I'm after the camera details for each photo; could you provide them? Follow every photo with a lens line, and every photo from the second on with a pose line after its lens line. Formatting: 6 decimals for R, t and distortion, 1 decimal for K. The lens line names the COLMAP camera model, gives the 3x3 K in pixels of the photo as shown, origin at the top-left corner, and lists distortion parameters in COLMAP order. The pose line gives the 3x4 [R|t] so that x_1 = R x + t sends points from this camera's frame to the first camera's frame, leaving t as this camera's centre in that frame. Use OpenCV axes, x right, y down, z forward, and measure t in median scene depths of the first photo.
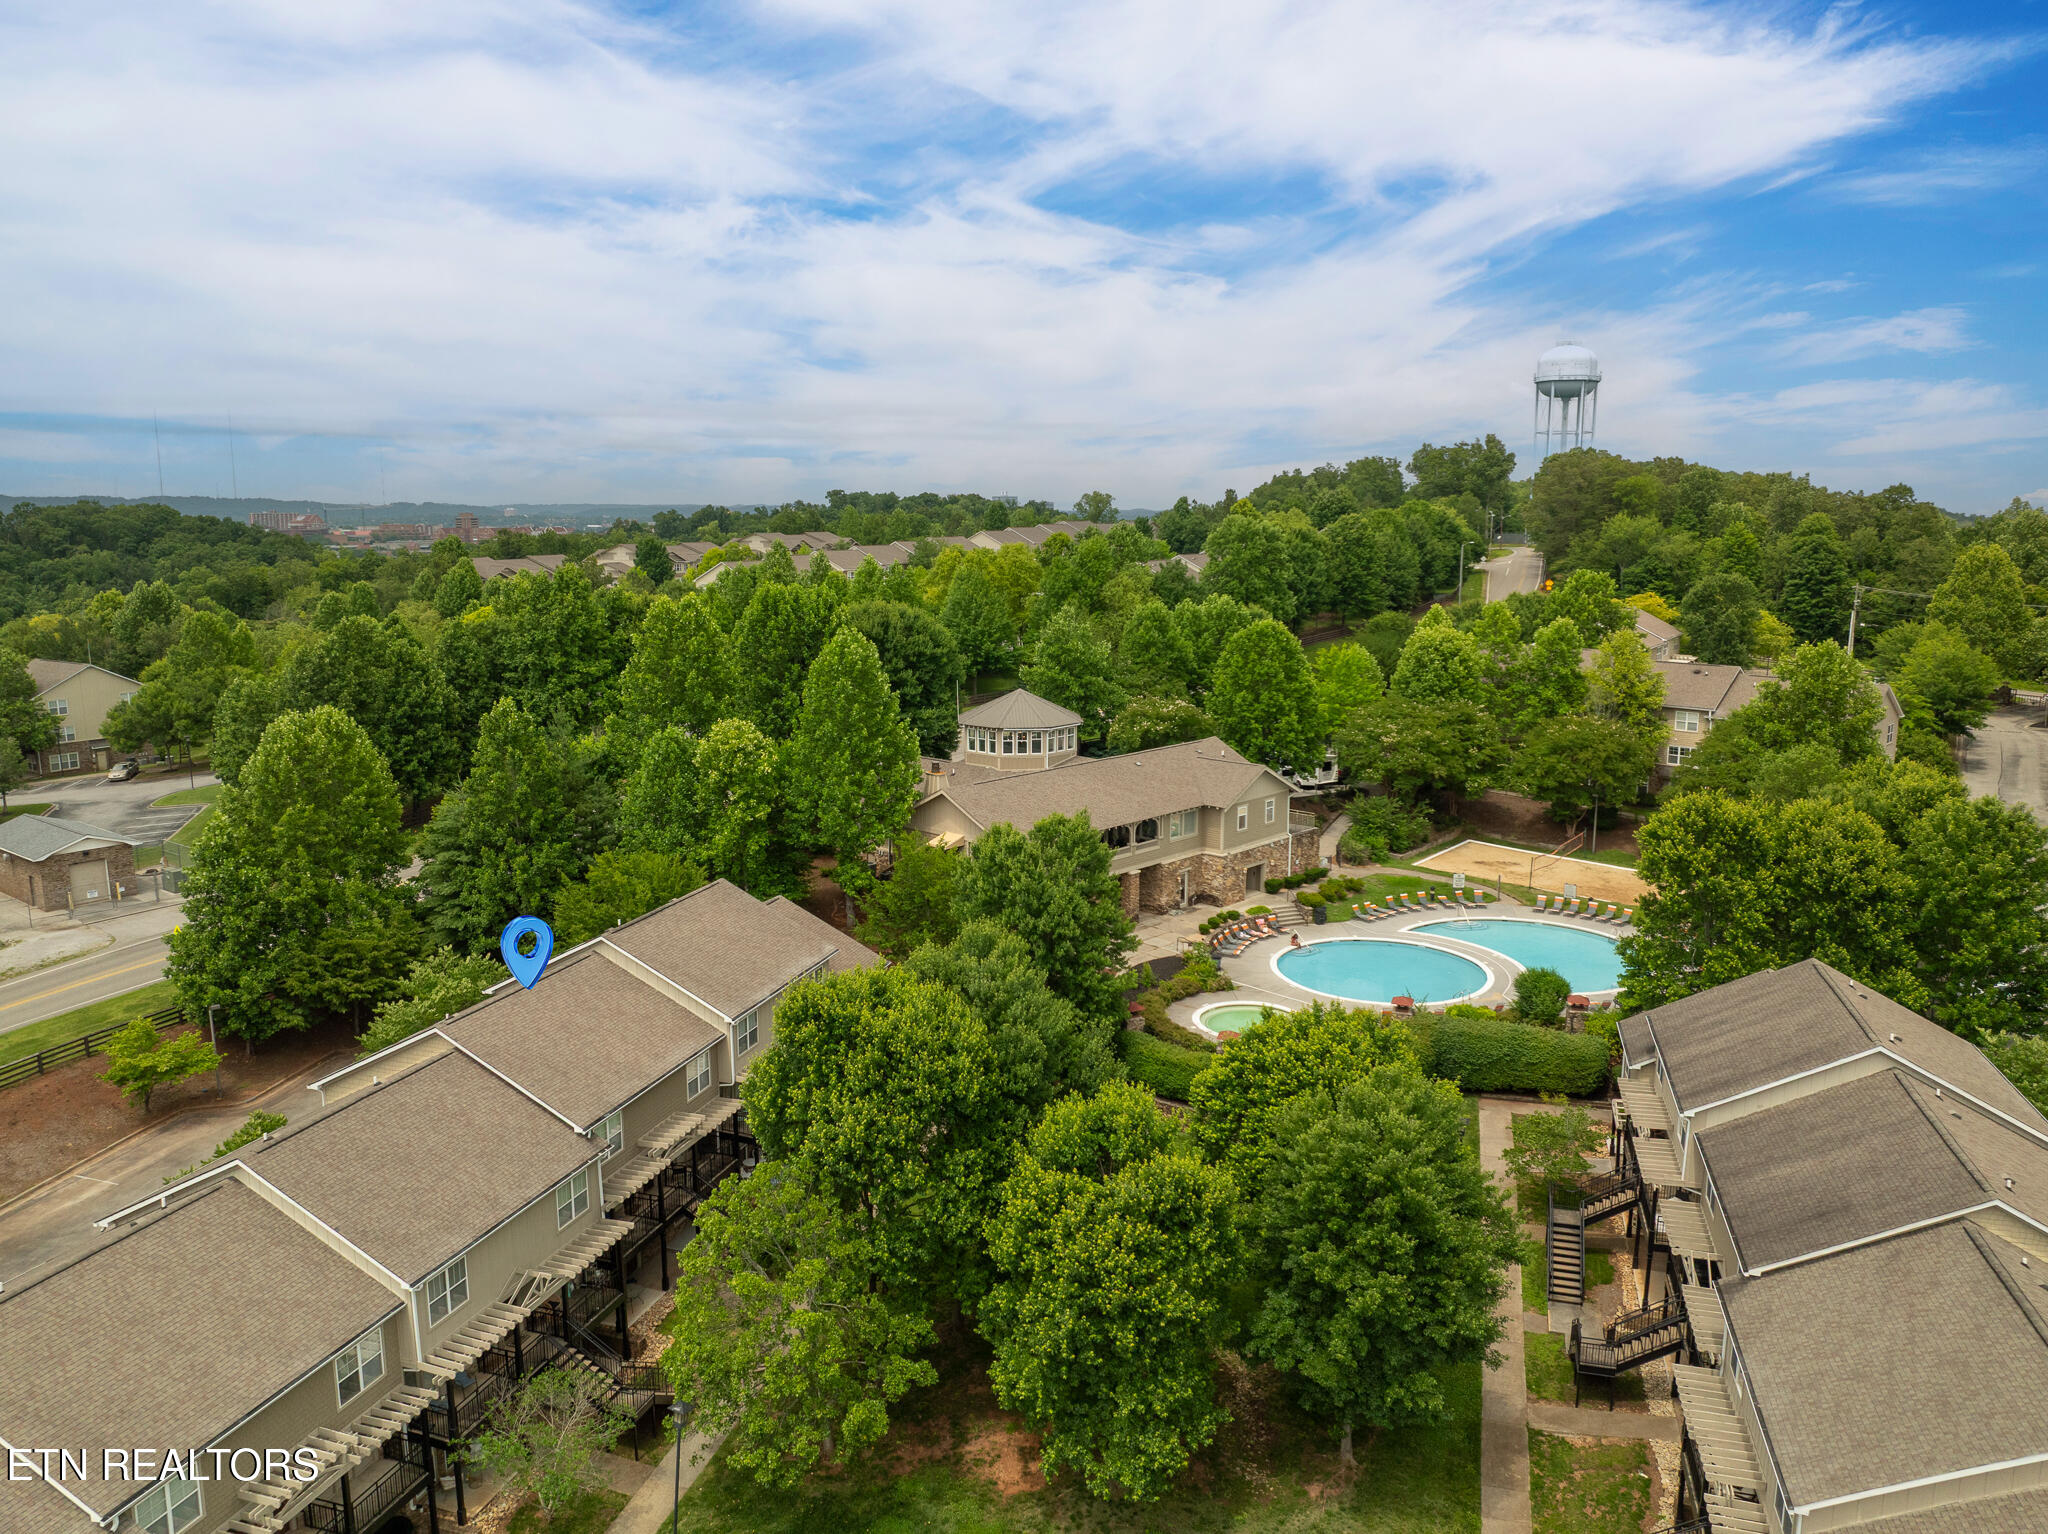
lens RADIAL K [[1457.4, 0, 1024.0], [0, 1457.4, 767.0], [0, 0, 1]] dist [-0.002892, -0.089841]
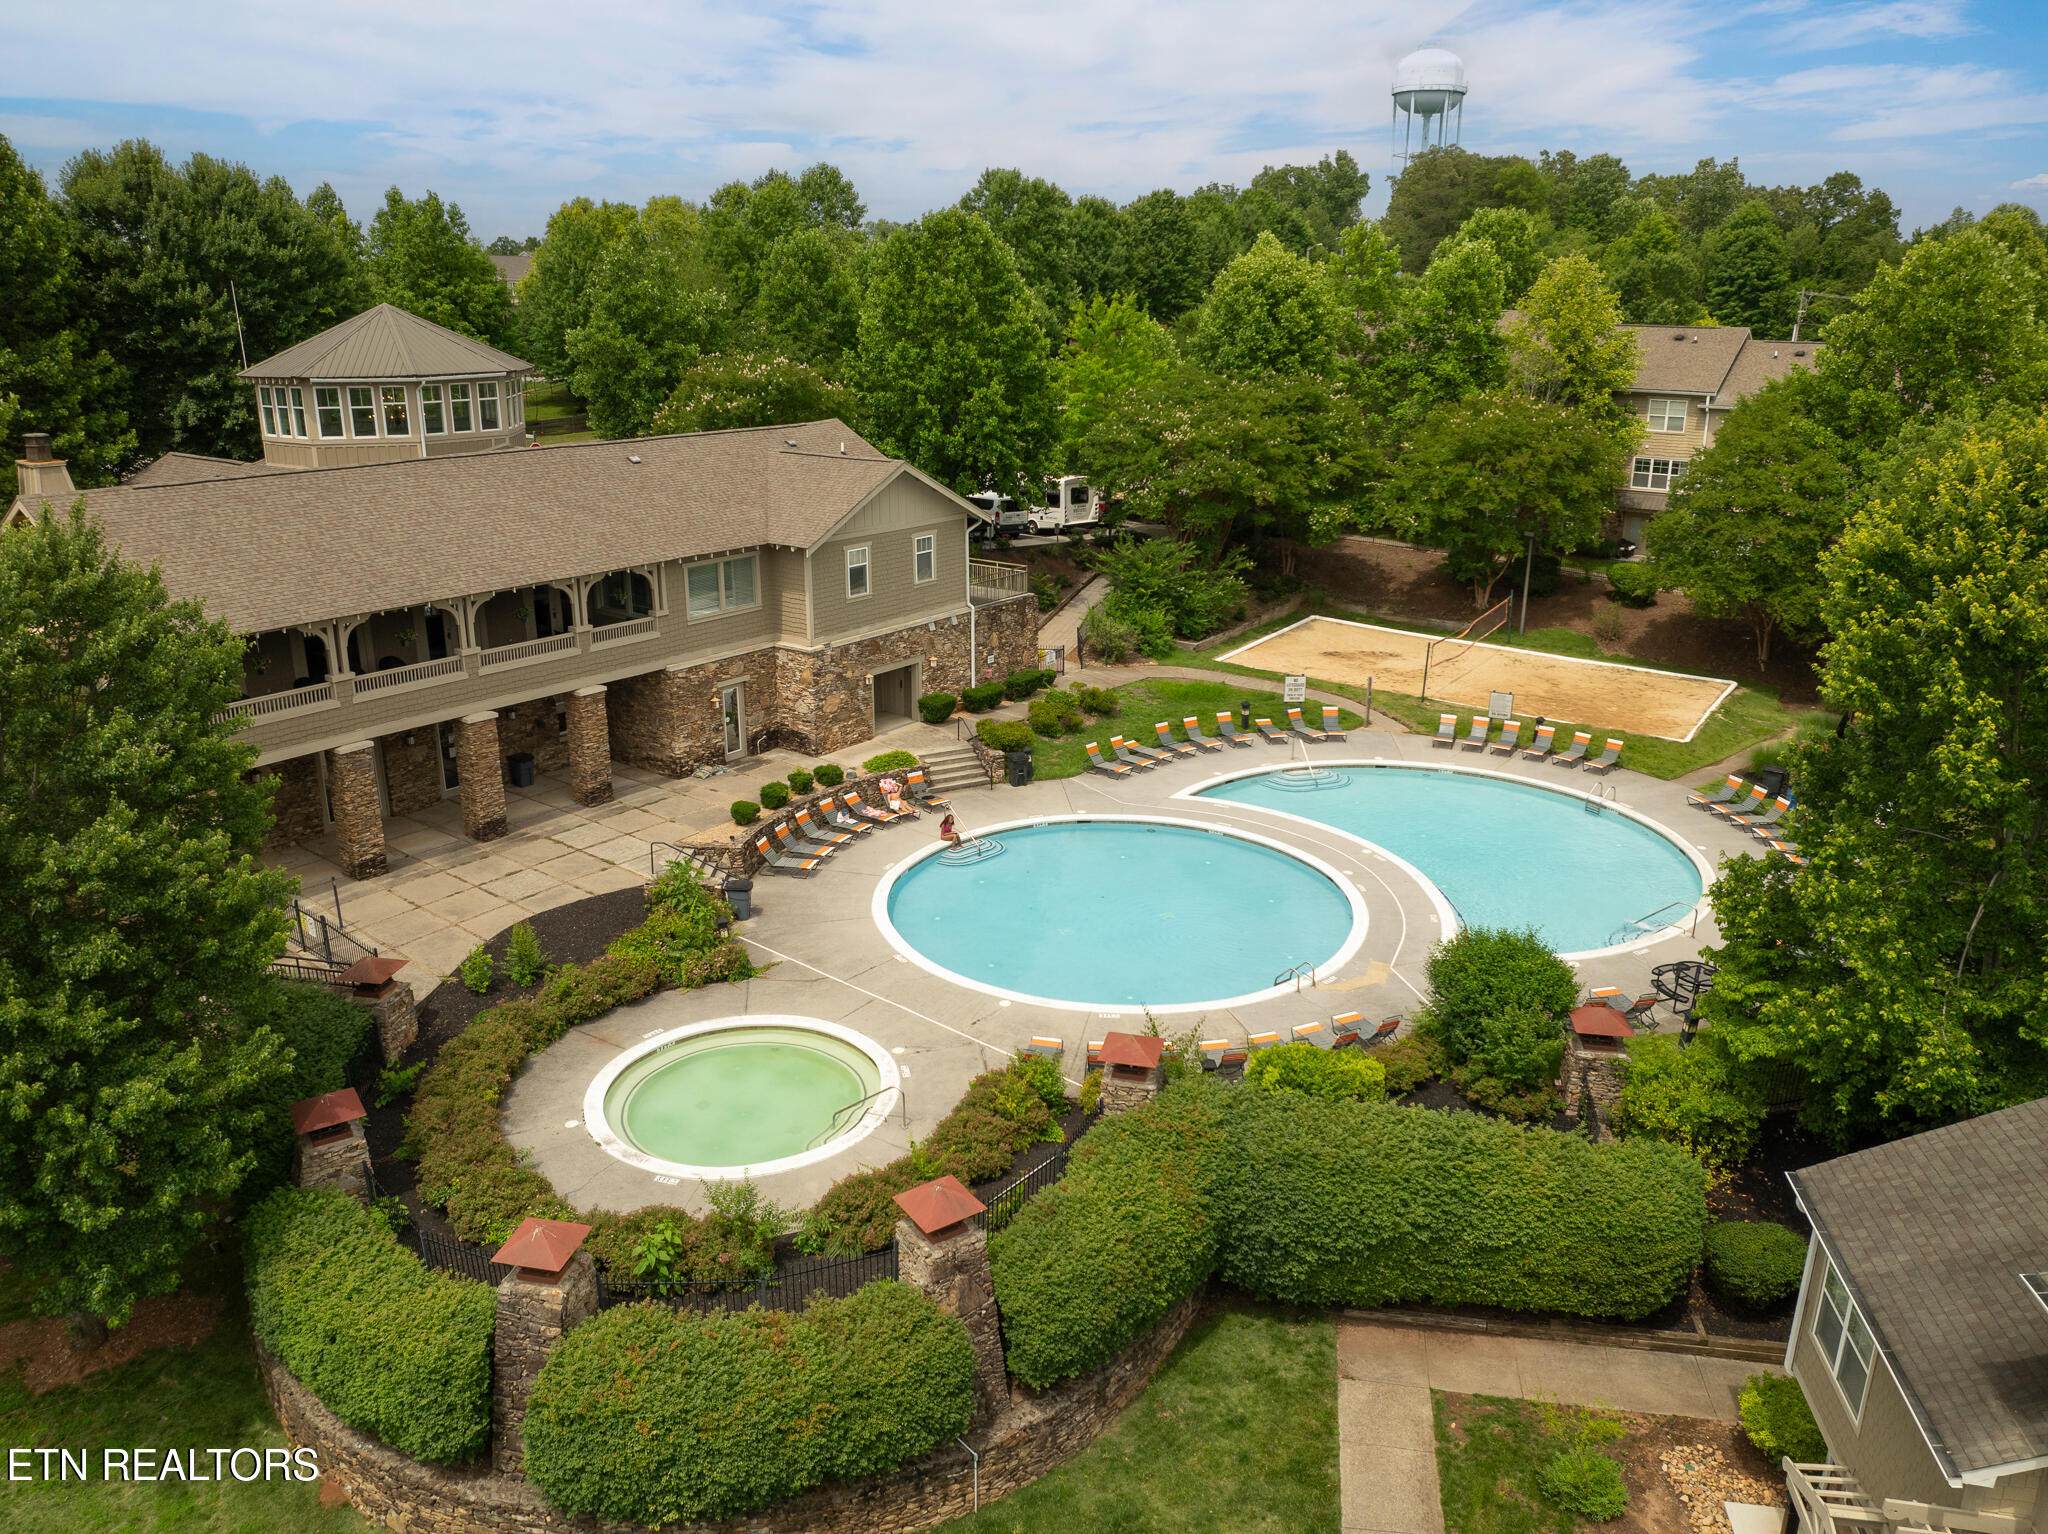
lens RADIAL K [[1457.4, 0, 1024.0], [0, 1457.4, 767.0], [0, 0, 1]] dist [-0.002892, -0.089841]
pose [[0.994532, -0.027118, 0.100851, 0.139632], [0.012960, 0.990282, 0.138471, 0.029986], [-0.103626, -0.136407, 0.985218, 0.461362]]
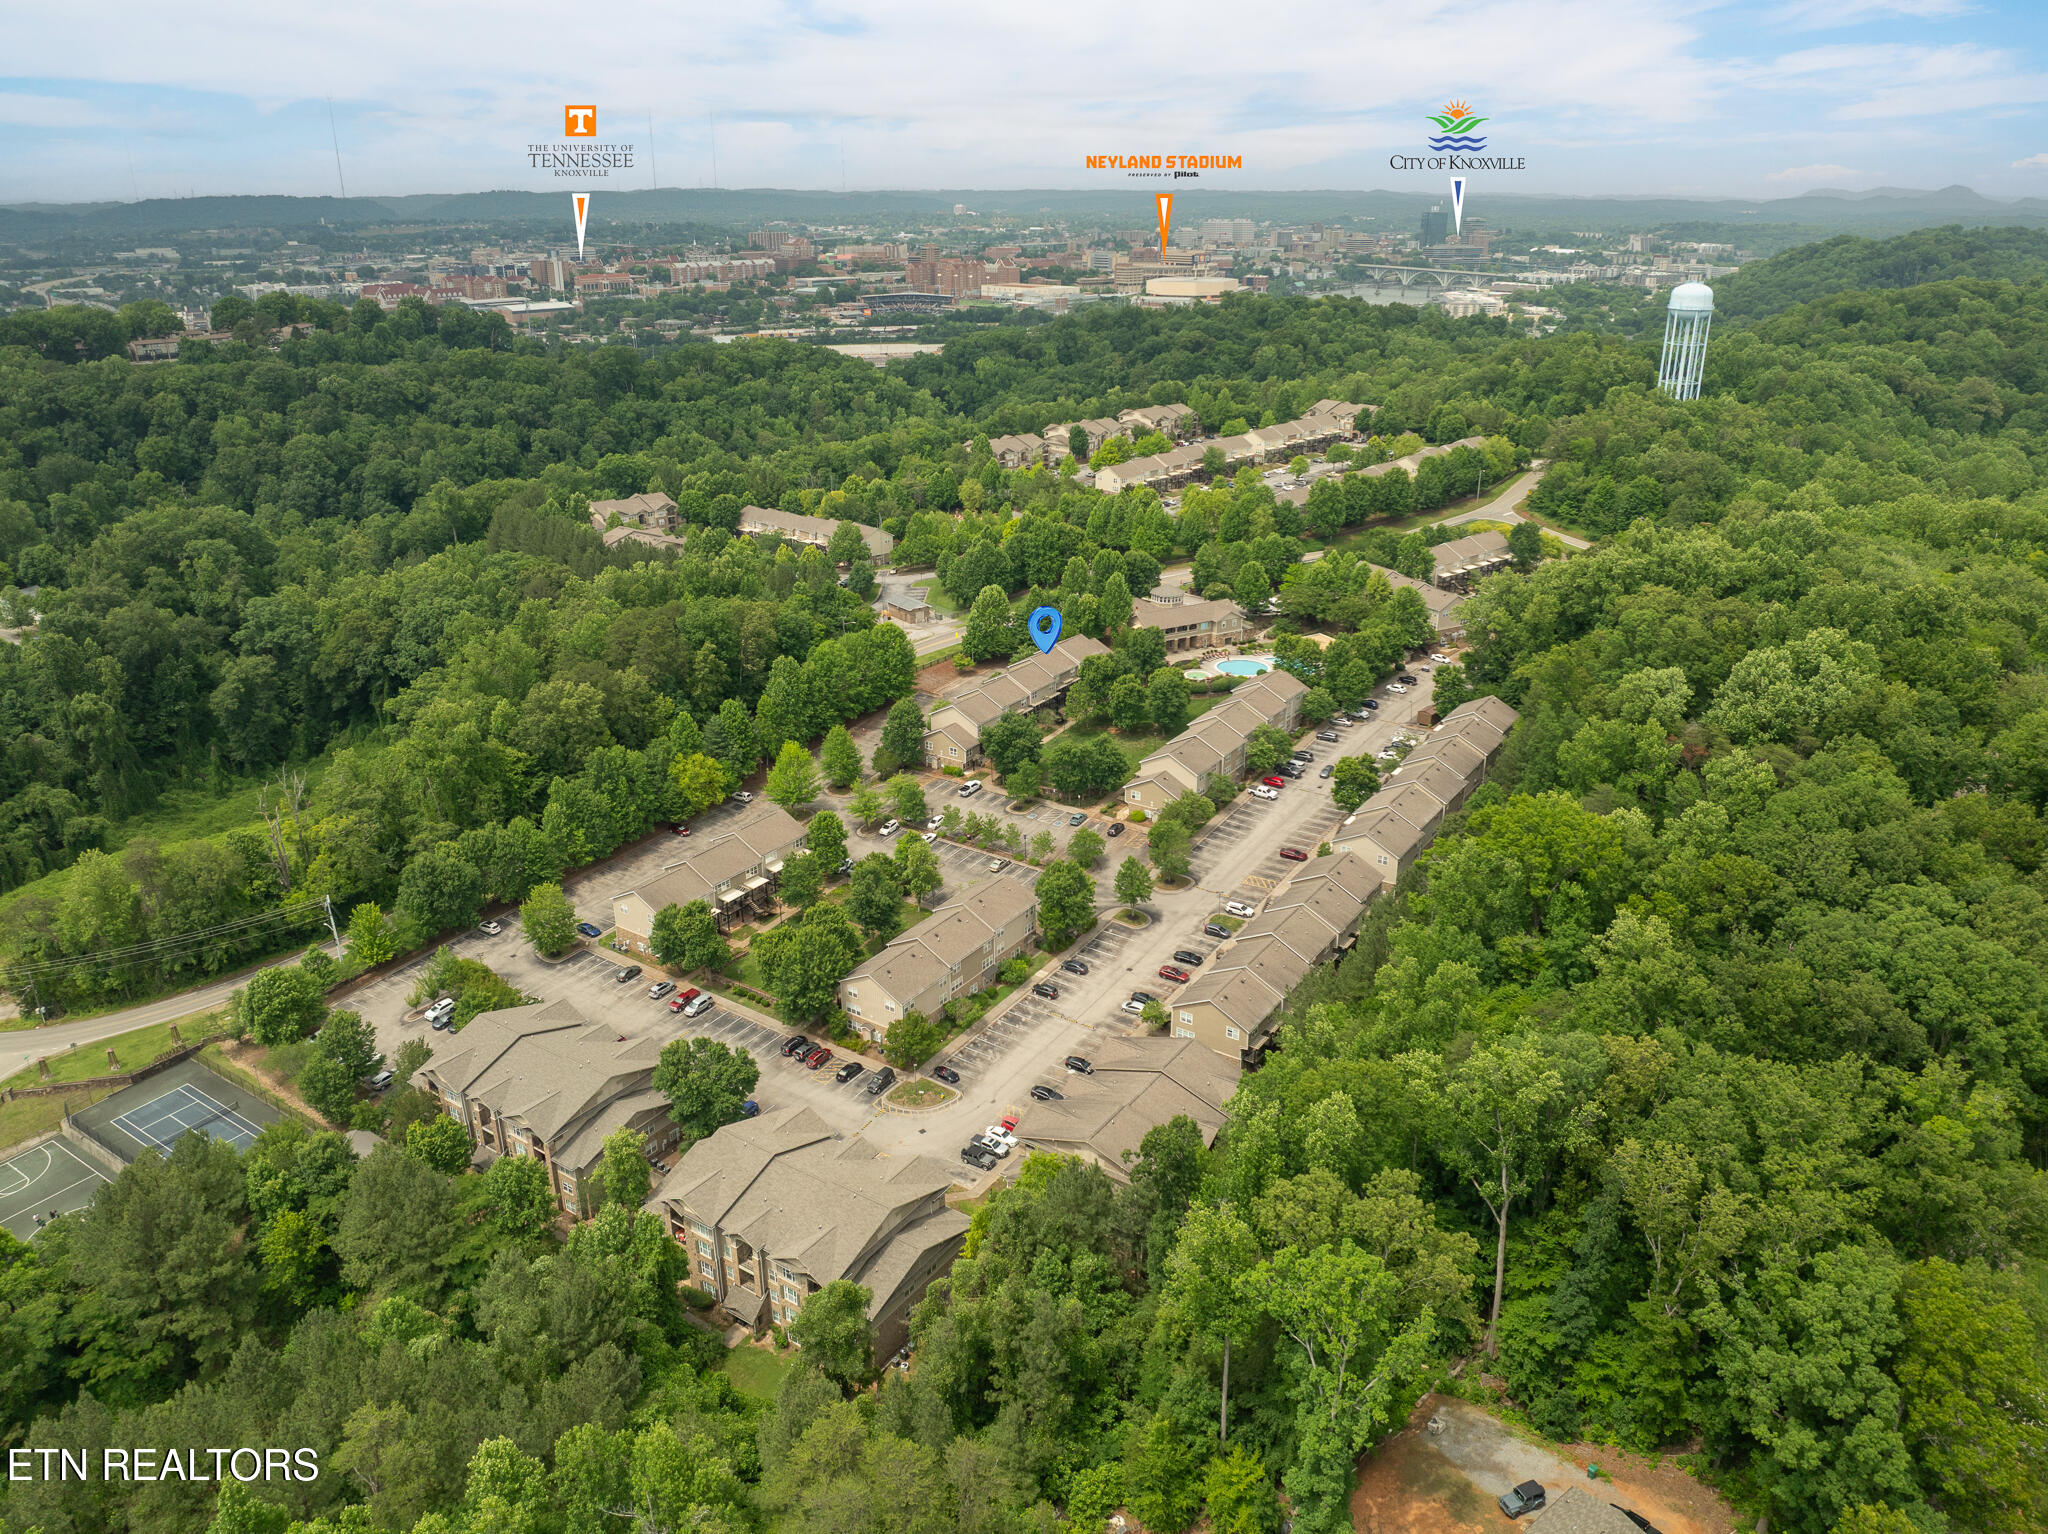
lens RADIAL K [[1457.4, 0, 1024.0], [0, 1457.4, 767.0], [0, 0, 1]] dist [-0.002892, -0.089841]
pose [[0.958493, 0.106679, -0.264405, 0.610776], [-0.049791, 0.975742, 0.213185, -0.336016], [0.280734, -0.191172, 0.940554, -2.400159]]
